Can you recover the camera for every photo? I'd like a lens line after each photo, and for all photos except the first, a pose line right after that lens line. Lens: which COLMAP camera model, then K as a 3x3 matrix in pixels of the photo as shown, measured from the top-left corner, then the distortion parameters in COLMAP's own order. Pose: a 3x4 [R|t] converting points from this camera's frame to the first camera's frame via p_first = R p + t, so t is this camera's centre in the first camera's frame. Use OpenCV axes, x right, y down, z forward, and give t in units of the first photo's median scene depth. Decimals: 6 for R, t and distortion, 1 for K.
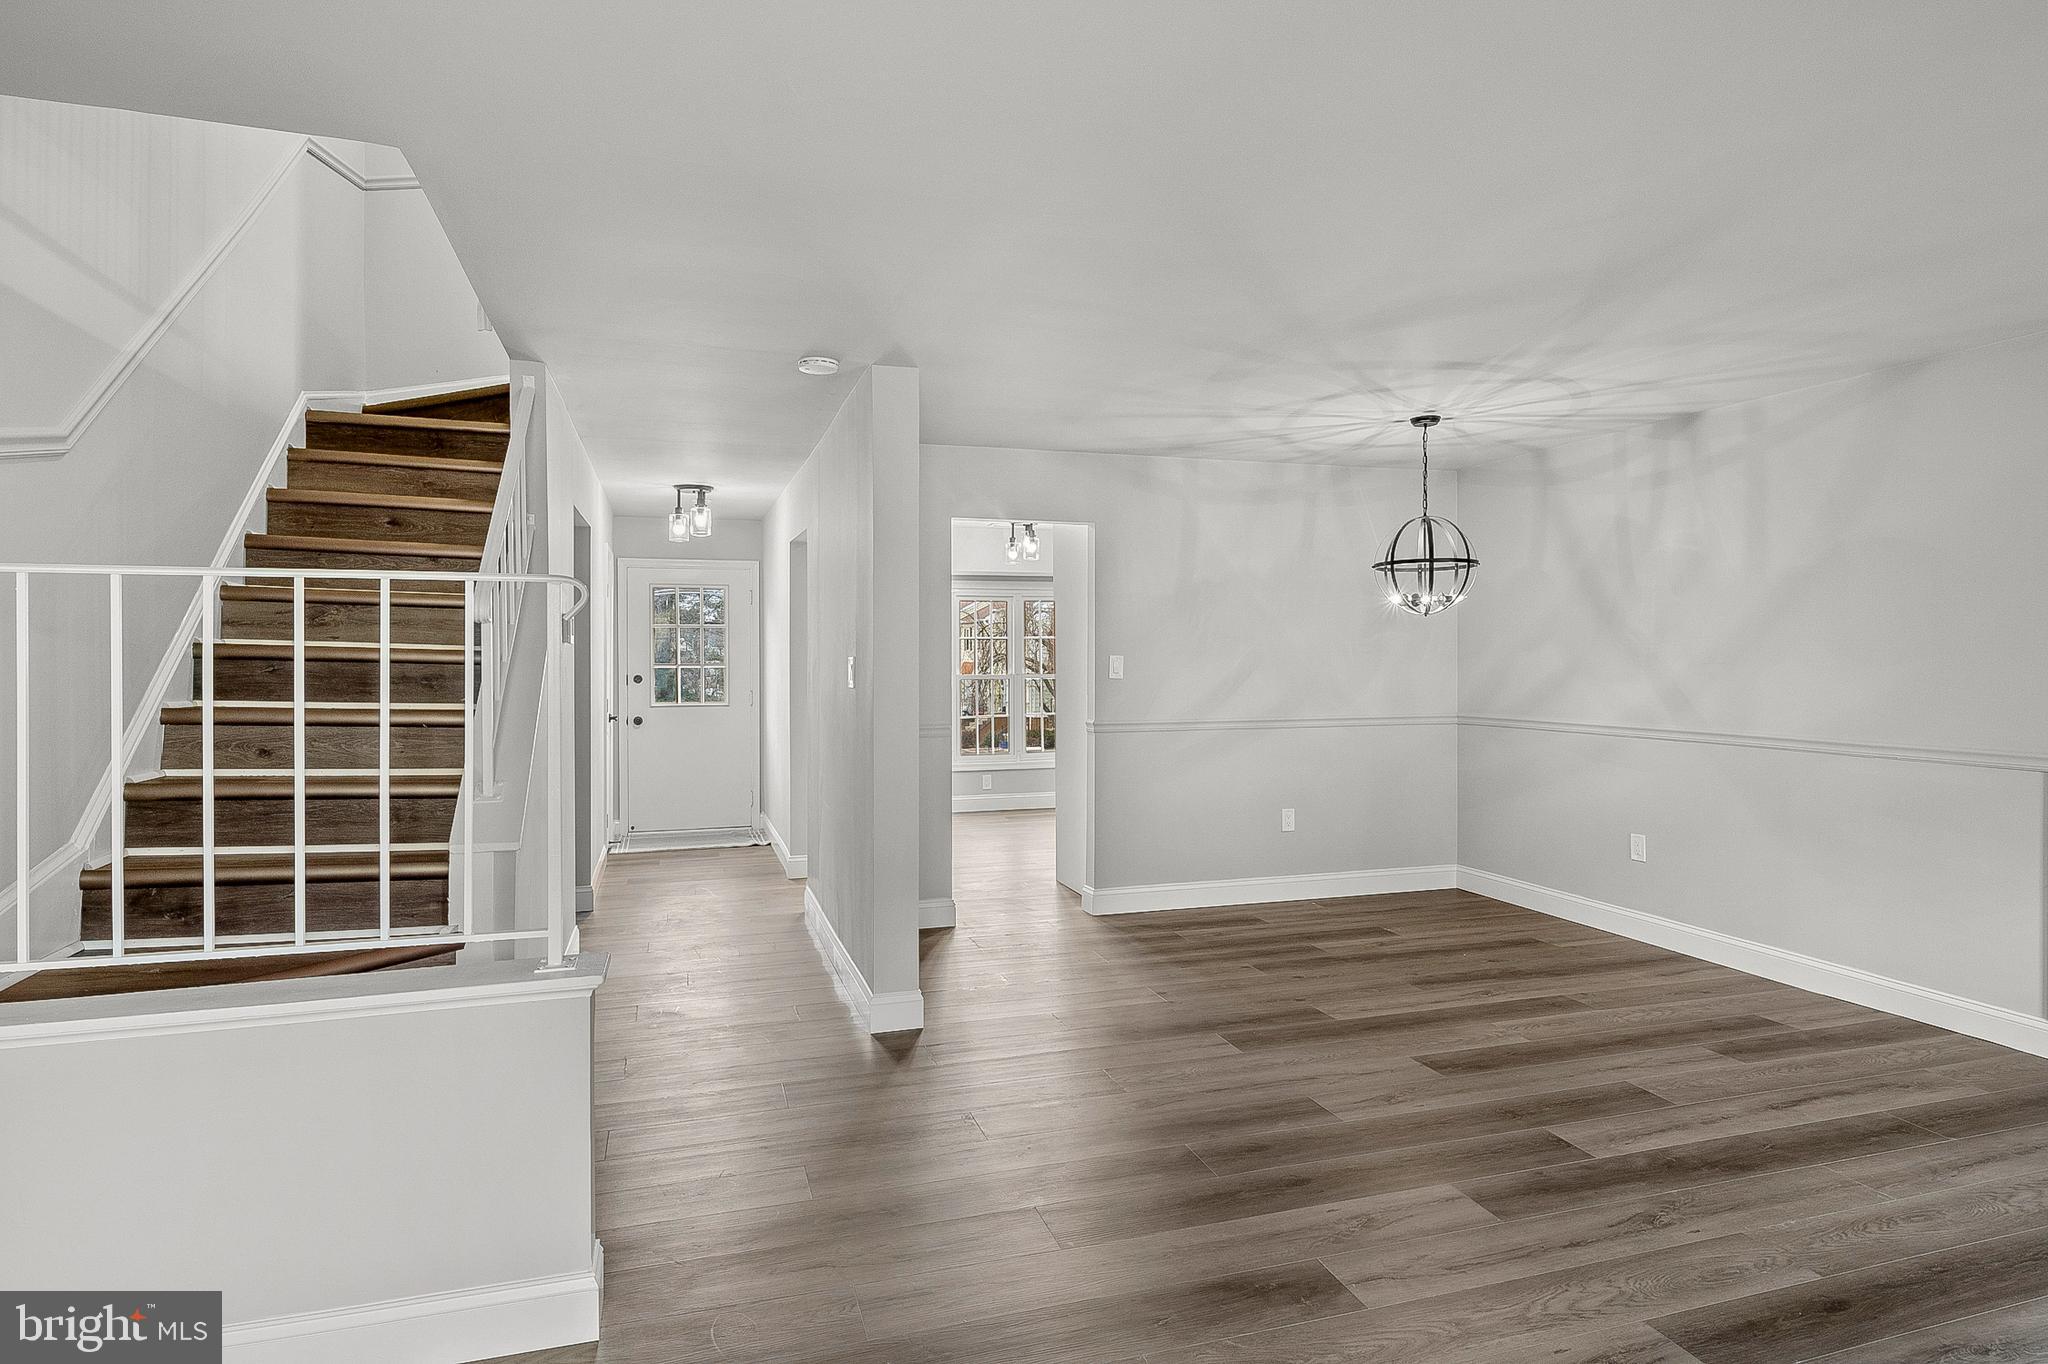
lens RADIAL K [[1113.2, 0, 1017.9], [0, 1113.2, 659.6], [0, 0, 1]] dist [-0.004731, -0.003245]
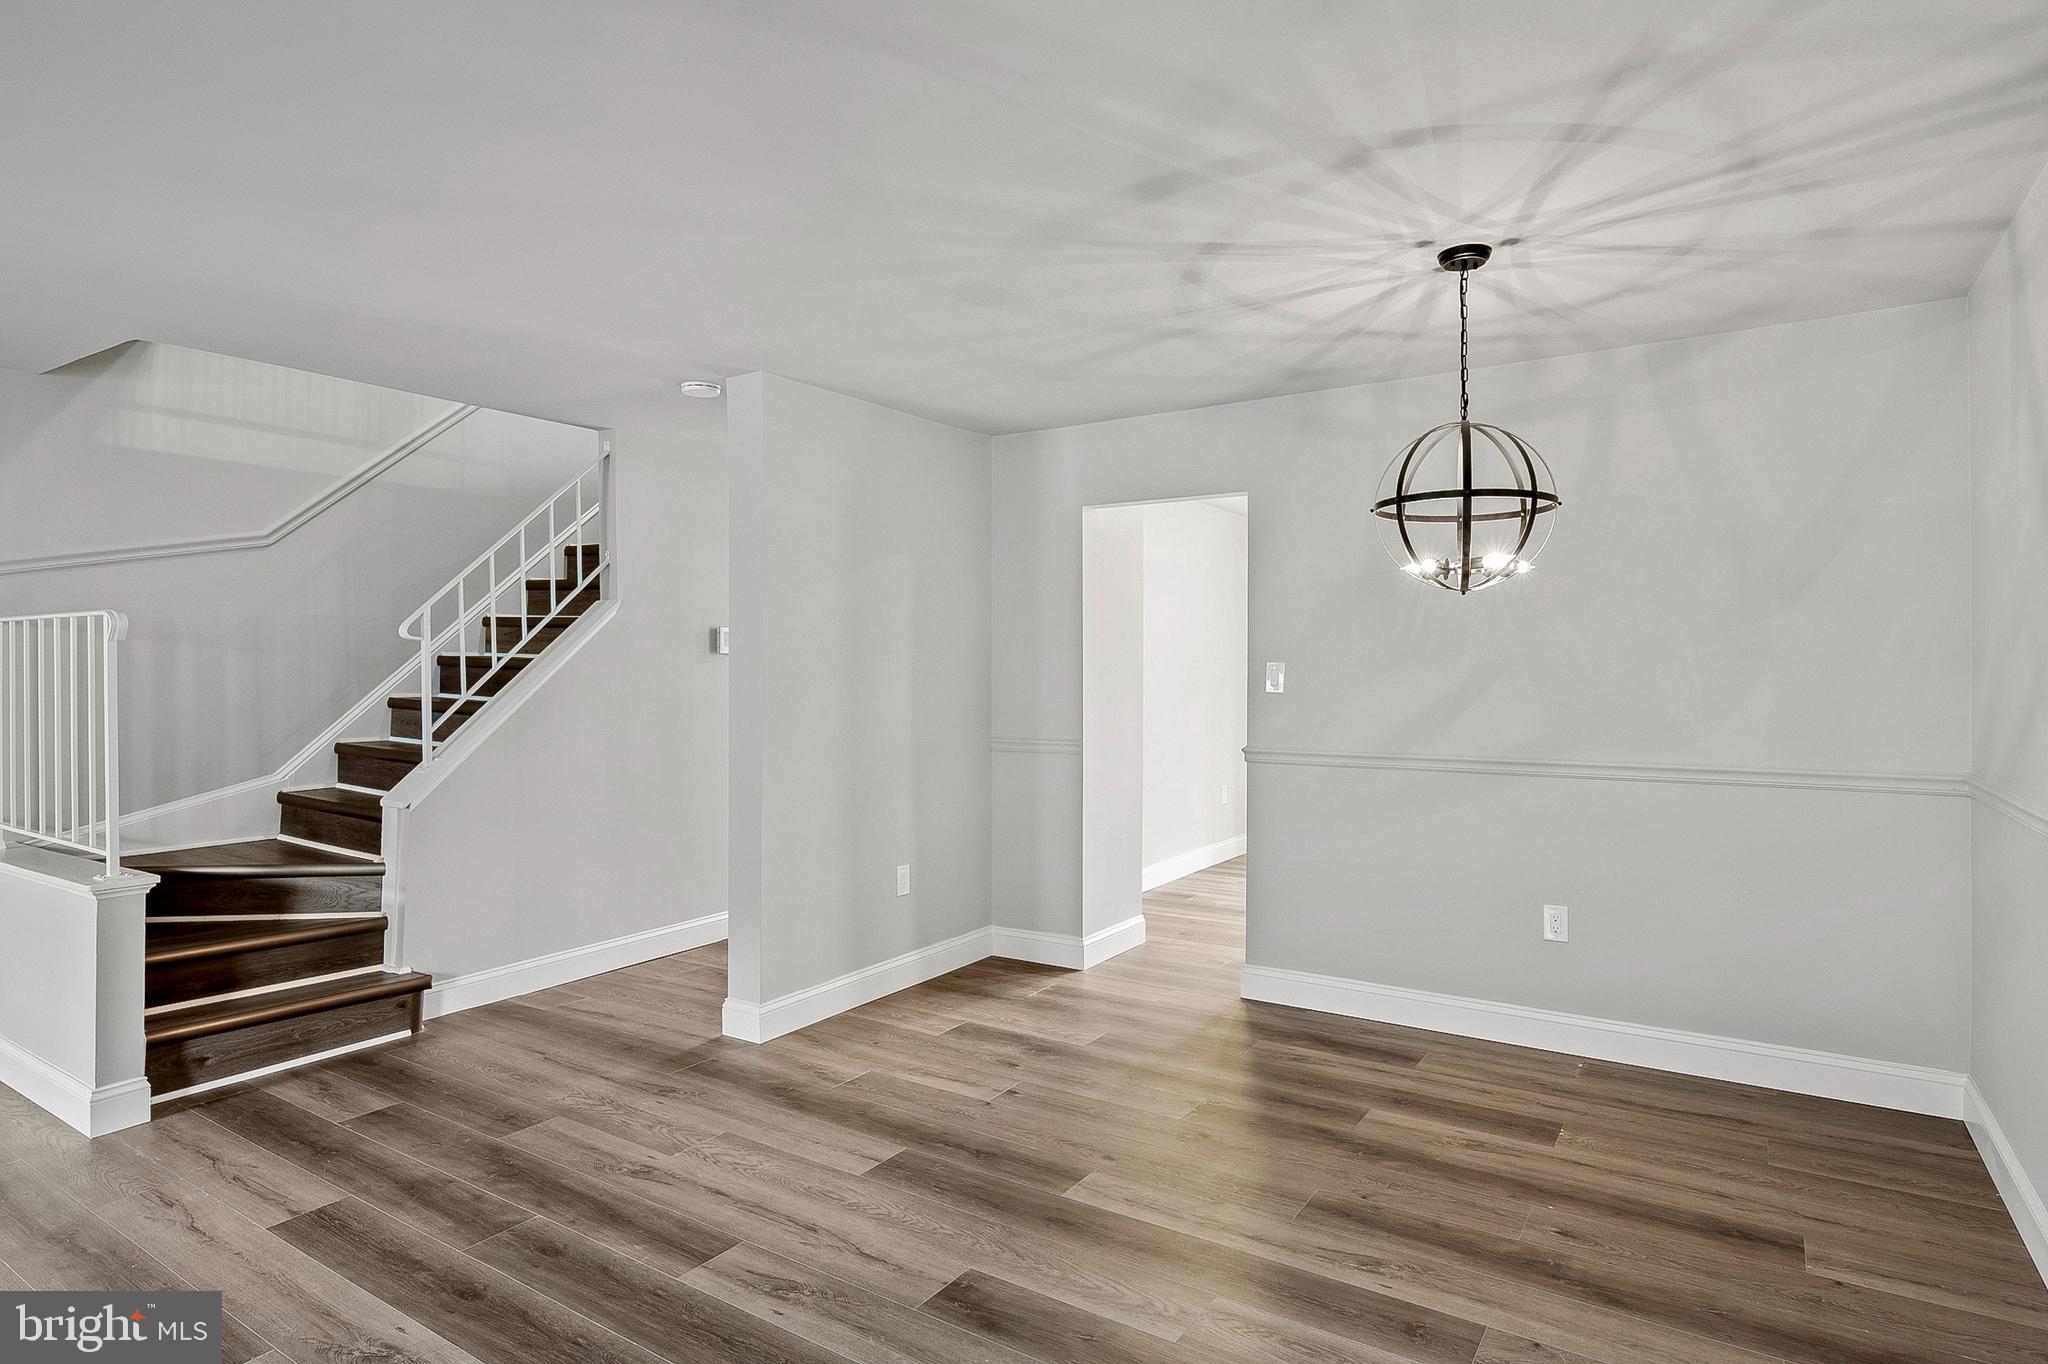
lens RADIAL K [[1113.2, 0, 1008.3], [0, 1113.2, 657.0], [0, 0, 1]] dist [-0.004731, -0.003245]
pose [[0.634109, -0.005364, -0.773225, 0.746957], [-0.001624, 0.999964, -0.008268, -0.000996], [0.773242, 0.006498, 0.634078, 0.505682]]
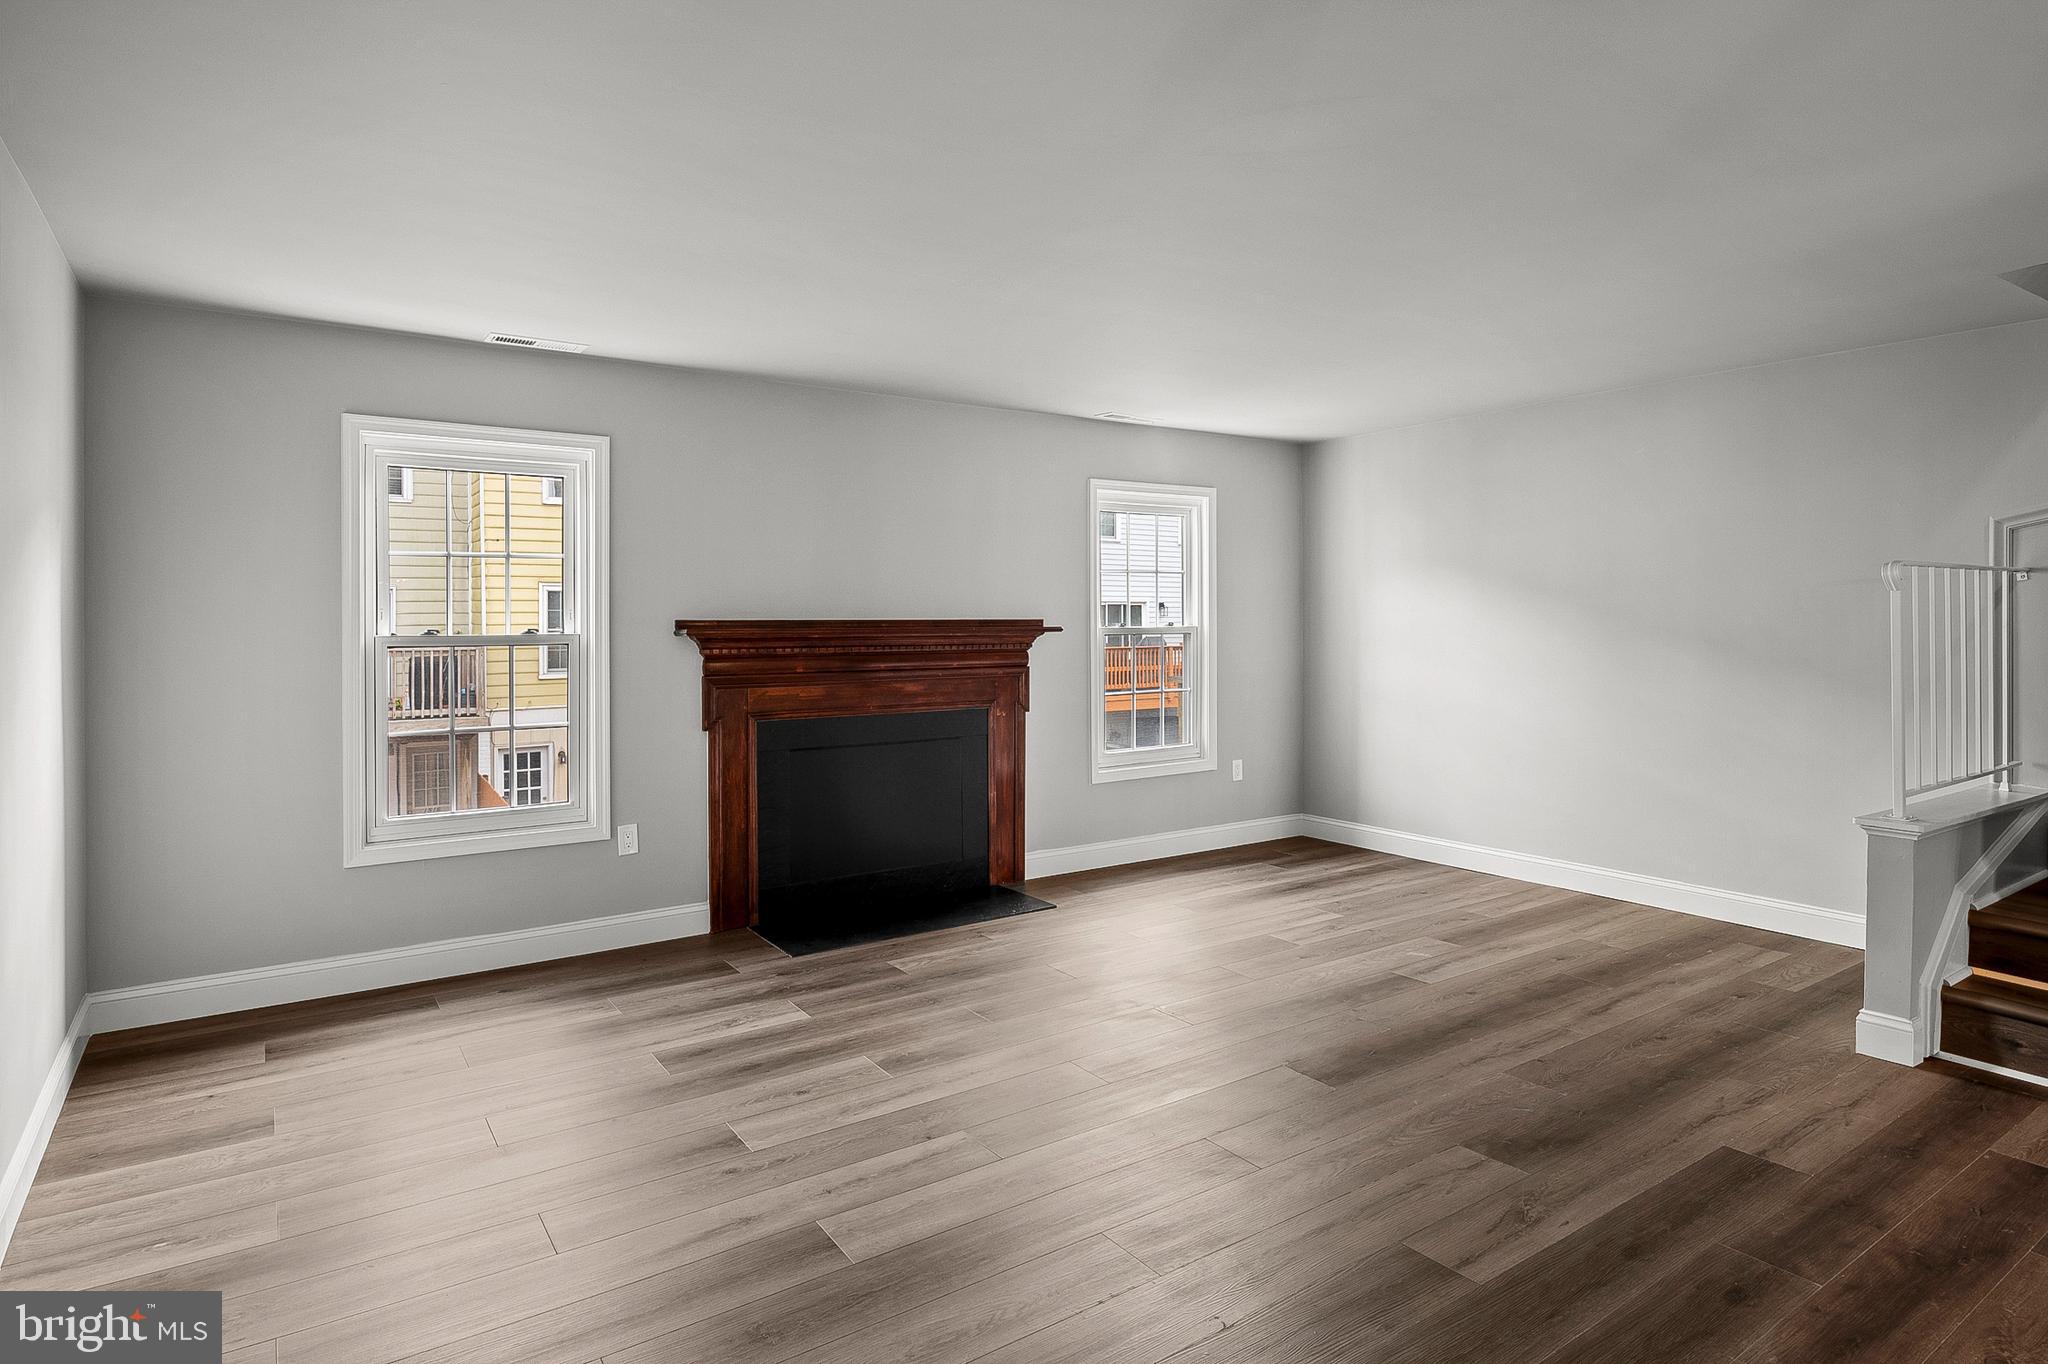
lens RADIAL K [[1113.2, 0, 1011.9], [0, 1113.2, 630.8], [0, 0, 1]] dist [-0.004731, -0.003245]
pose [[-0.956300, 0.012809, -0.292107, 0.601097], [0.008302, 0.999827, 0.016662, -0.006185], [0.292269, 0.013509, -0.956241, 1.065558]]
